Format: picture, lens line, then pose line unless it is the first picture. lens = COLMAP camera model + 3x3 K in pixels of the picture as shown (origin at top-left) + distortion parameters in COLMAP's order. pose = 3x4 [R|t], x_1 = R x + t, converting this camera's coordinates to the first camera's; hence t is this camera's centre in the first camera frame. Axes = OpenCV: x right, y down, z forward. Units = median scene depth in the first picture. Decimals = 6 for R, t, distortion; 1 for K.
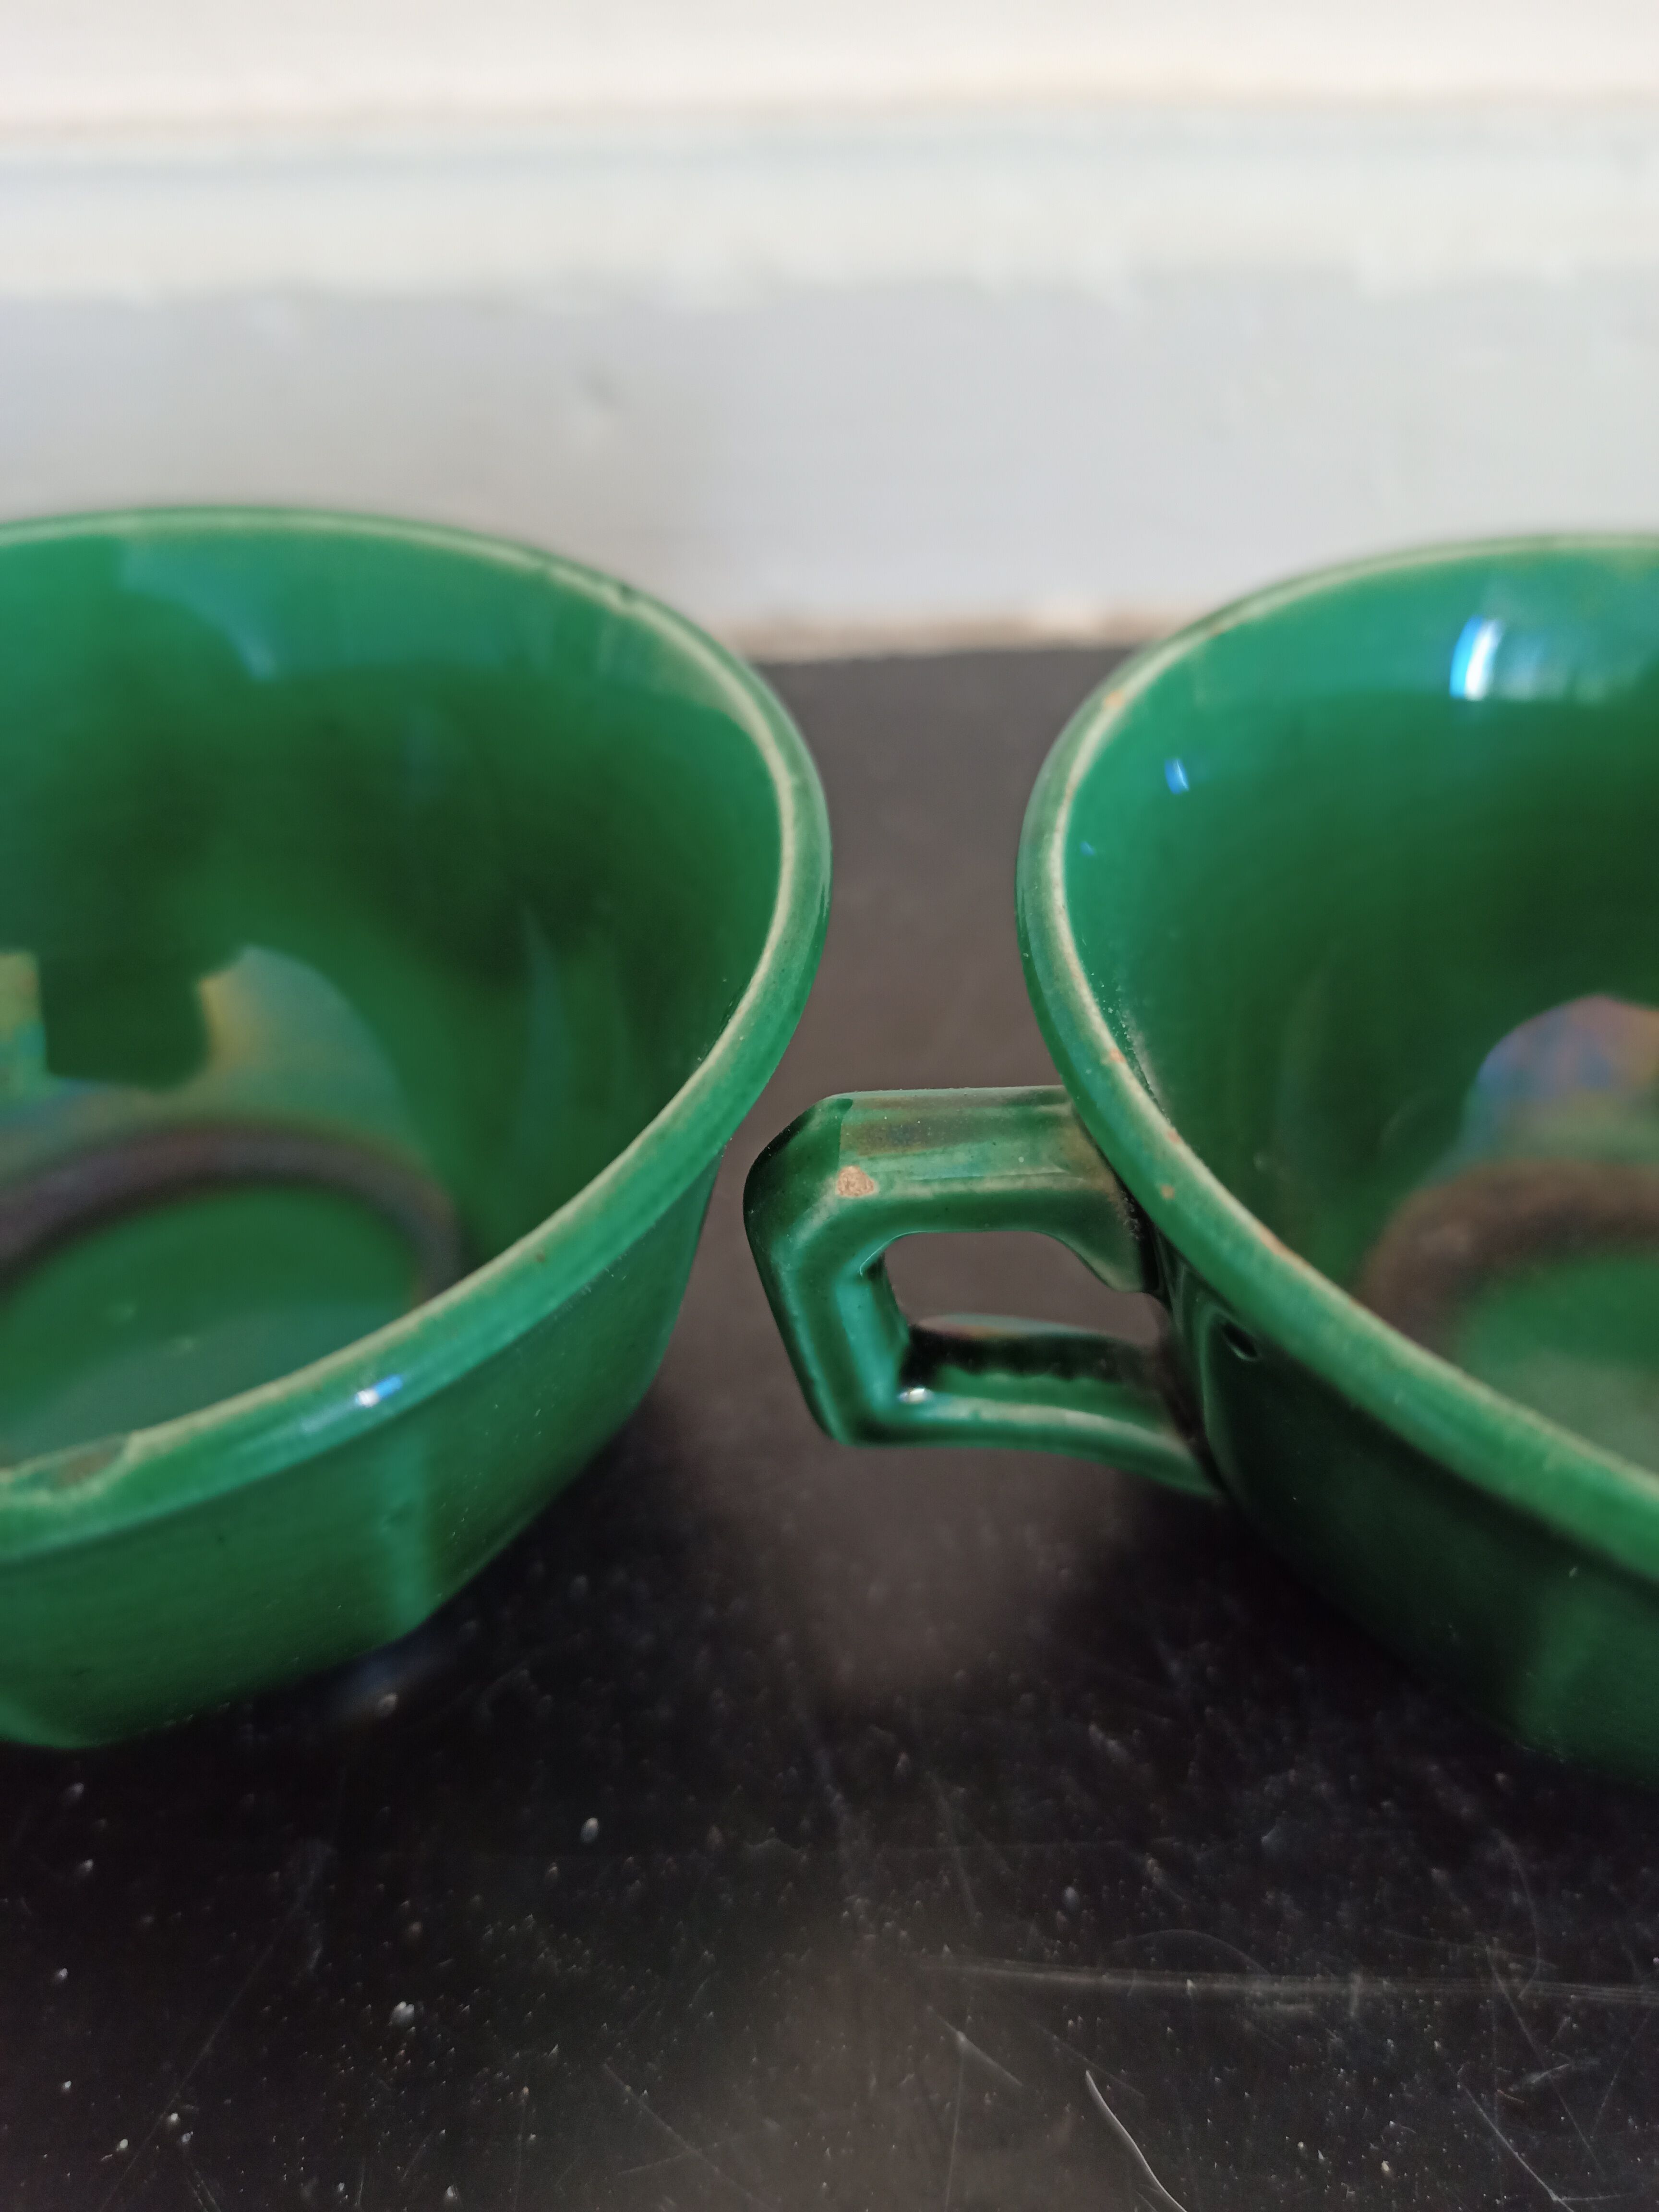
lens RADIAL K [[1884.9, 0, 828.6], [0, 1884.9, 1125.6], [0, 0, 1]] dist [-0.058798, 0.012950]
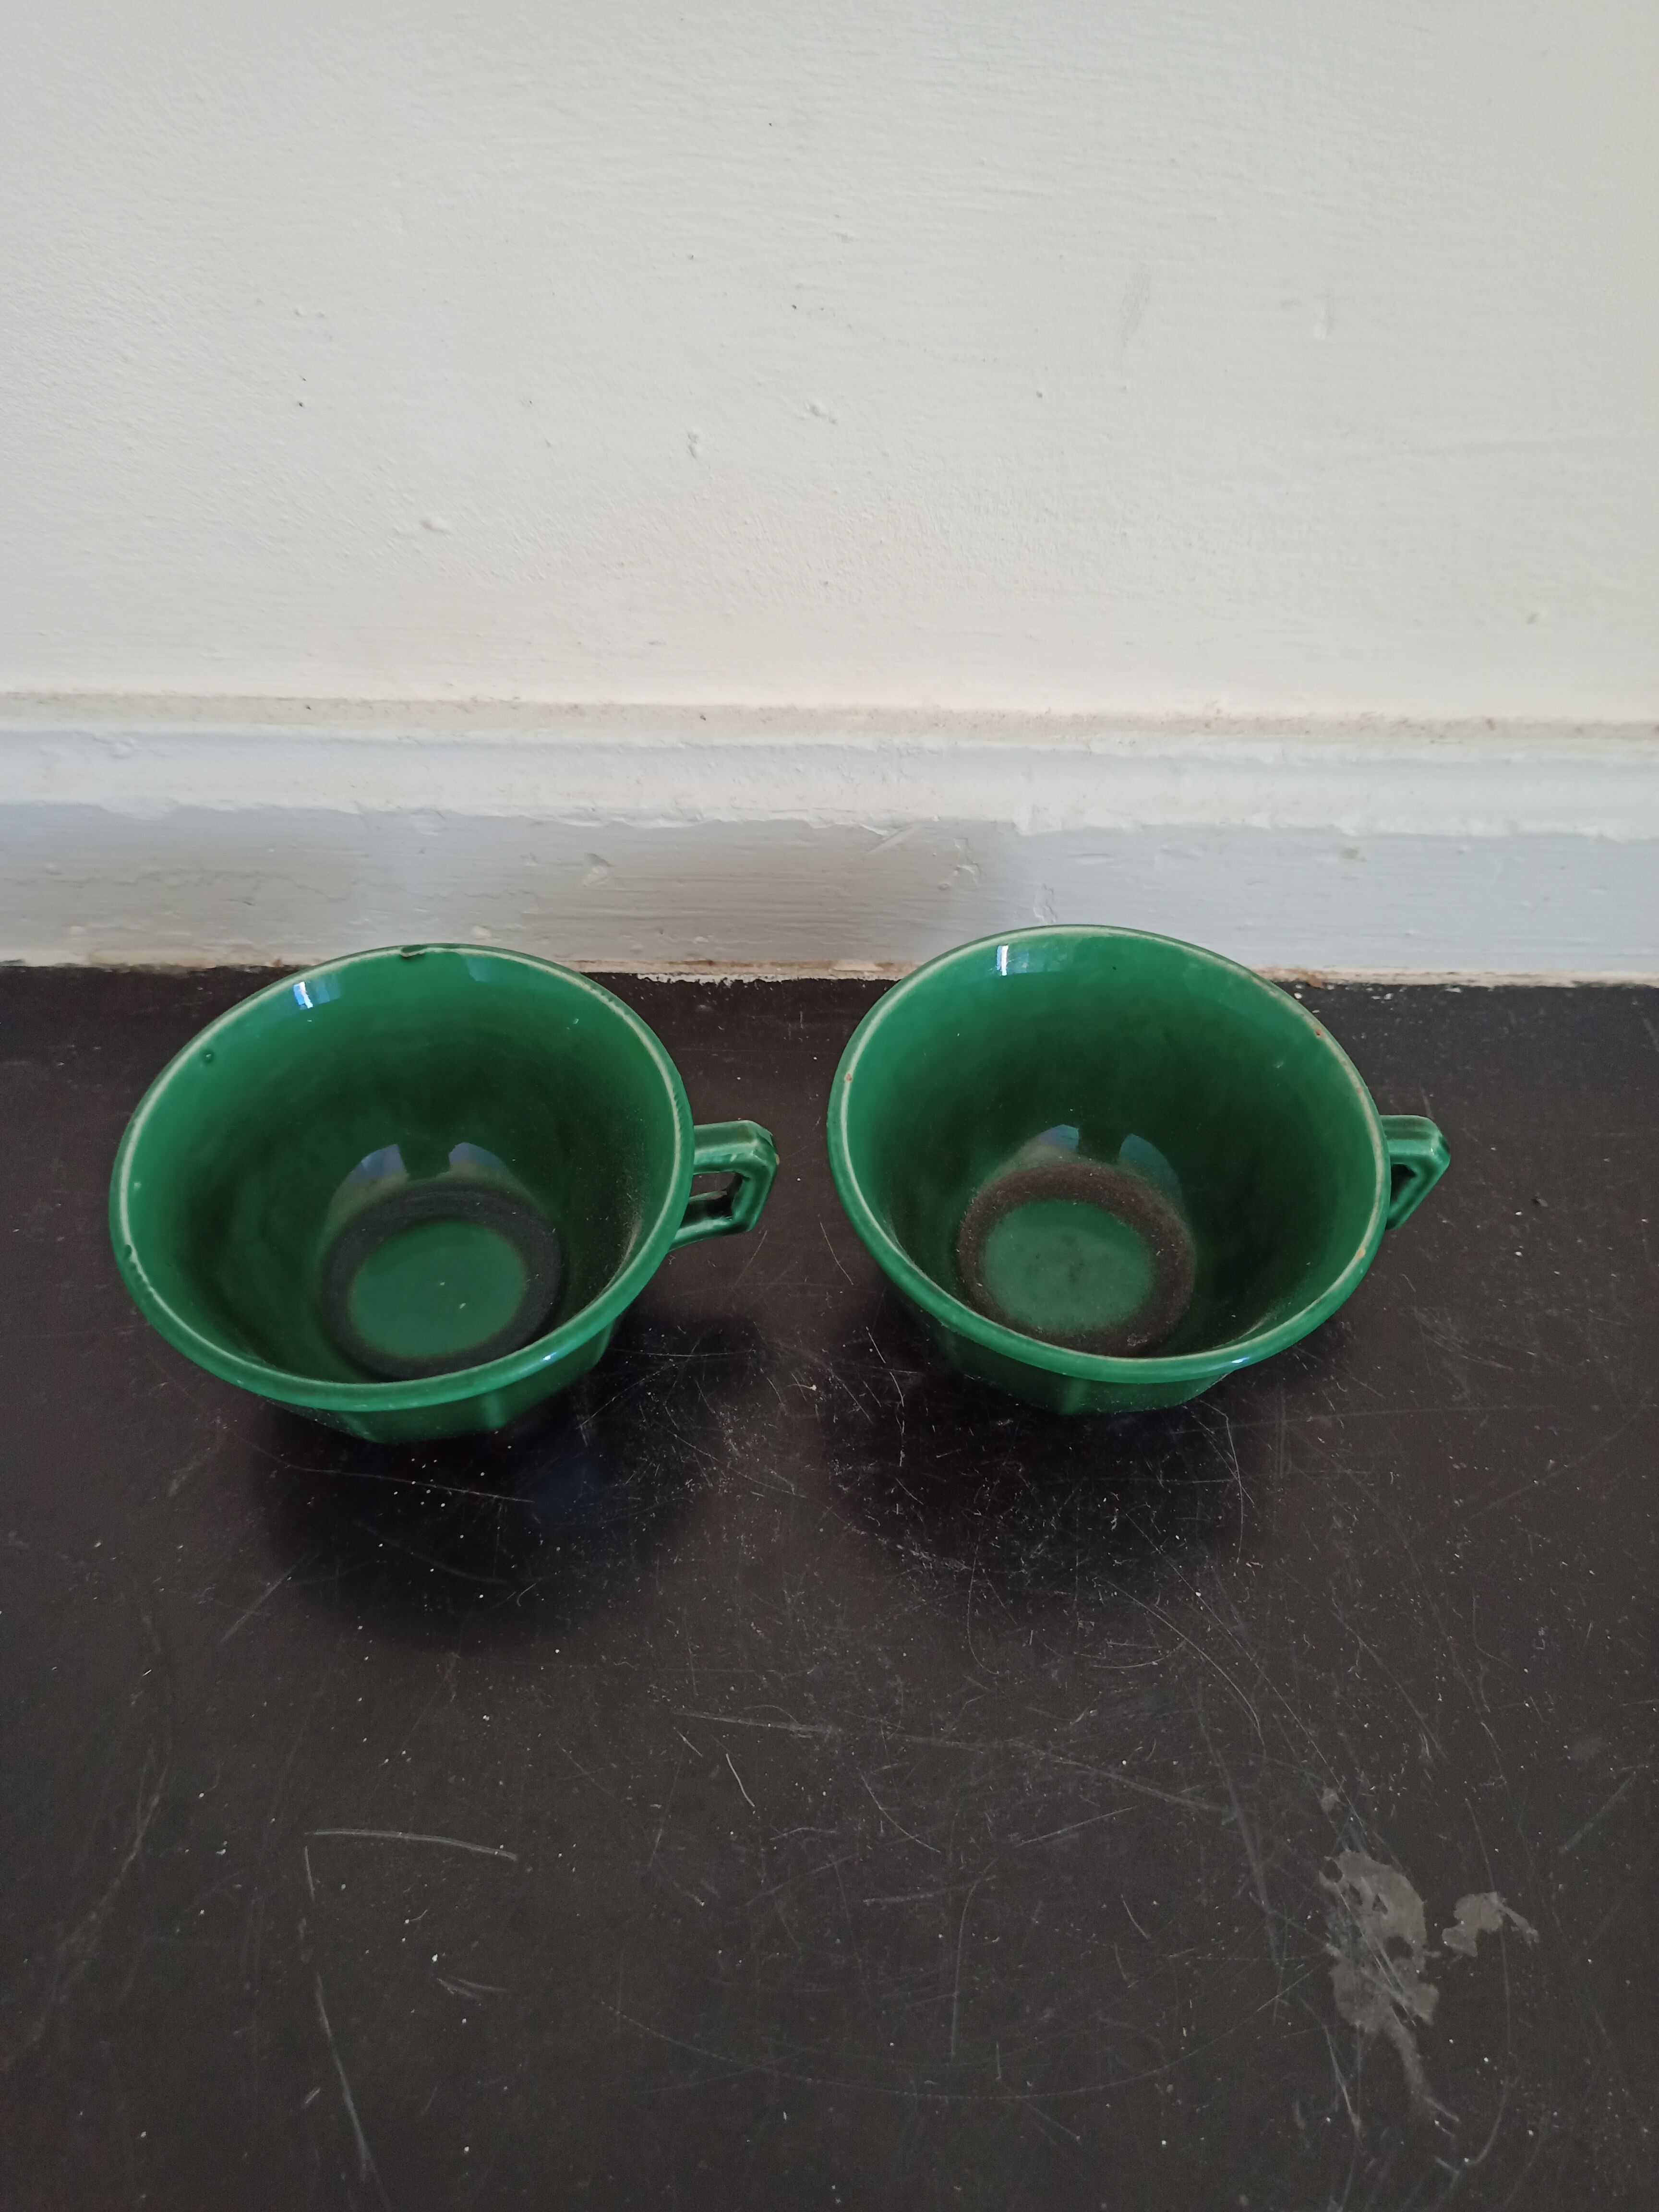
lens RADIAL K [[1792.4, 0, 845.4], [0, 1792.4, 1097.6], [0, 0, 1]] dist [0.000875, -0.019335]
pose [[0.998180, 0.060137, 0.004557, 0.231828], [-0.060009, 0.982835, 0.174455, -0.899713], [0.006012, -0.174411, 0.984655, -1.418782]]
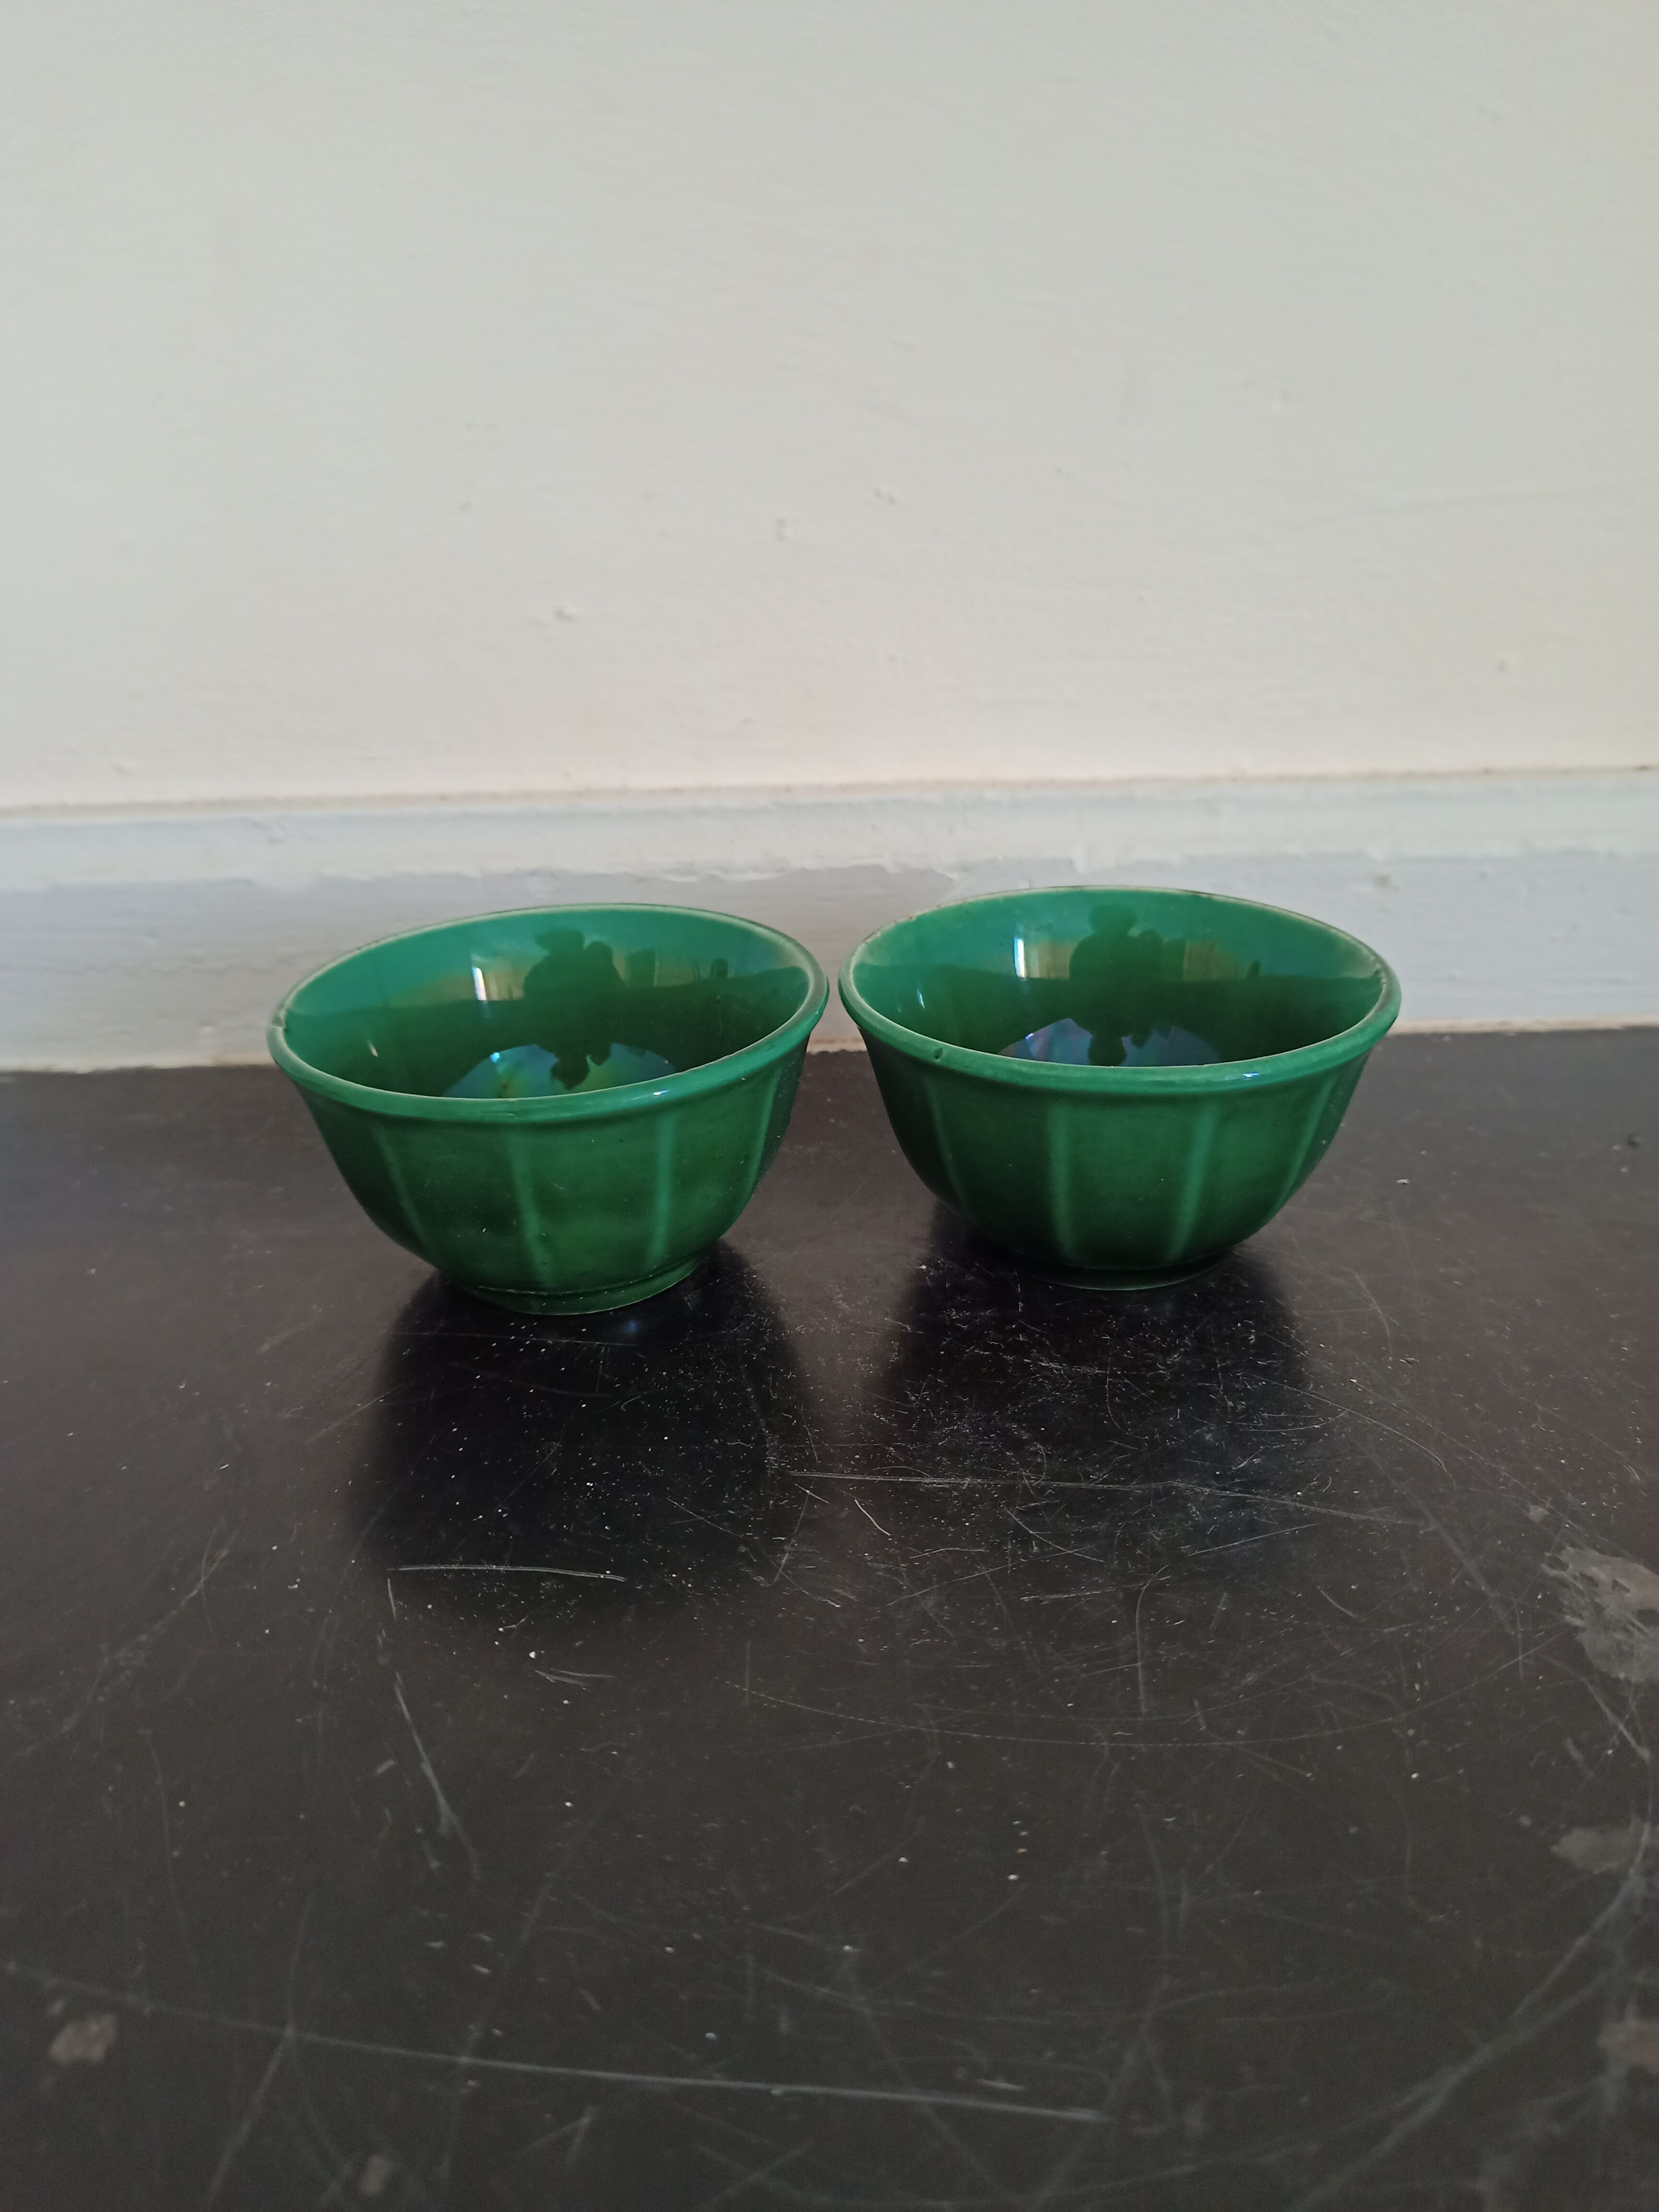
lens RADIAL K [[1792.4, 0, 834.9], [0, 1792.4, 1118.7], [0, 0, 1]] dist [0.000875, -0.019335]
pose [[0.999231, 0.004521, -0.038957, 0.191623], [-0.015874, 0.954951, -0.296339, 0.694205], [0.035862, 0.296729, 0.954288, -1.415566]]
